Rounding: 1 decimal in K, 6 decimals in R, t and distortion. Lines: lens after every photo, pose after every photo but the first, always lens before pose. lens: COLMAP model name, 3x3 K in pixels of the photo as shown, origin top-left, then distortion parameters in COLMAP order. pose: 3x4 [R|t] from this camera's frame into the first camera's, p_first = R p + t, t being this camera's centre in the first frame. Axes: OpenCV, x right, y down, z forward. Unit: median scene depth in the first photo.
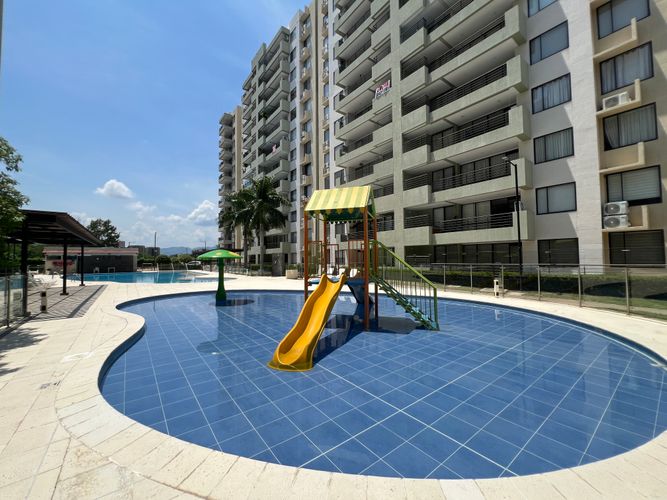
lens RADIAL K [[269.2, 0, 331.1], [0, 269.2, 245.6], [0, 0, 1]] dist [-0.002185, 0.000450]
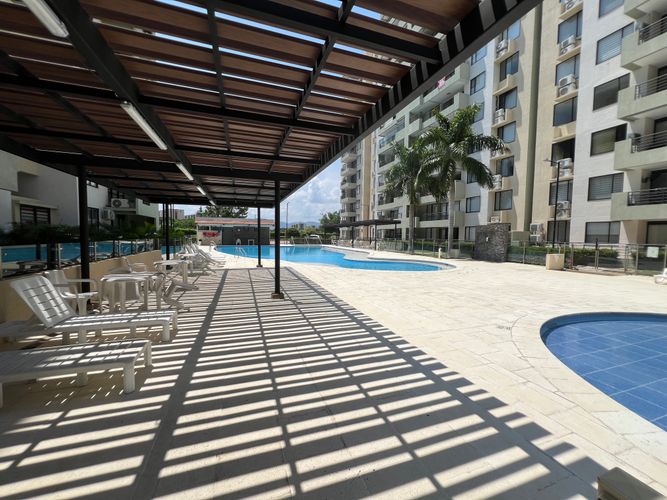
lens RADIAL K [[269.1, 0, 333.6], [0, 269.1, 248.8], [0, 0, 1]] dist [0.001614, 0.000034]
pose [[0.950054, 0.039161, -0.309619, -0.165853], [-0.007349, 0.994628, 0.103250, 0.009038], [0.312000, -0.095817, 0.945238, 0.125663]]
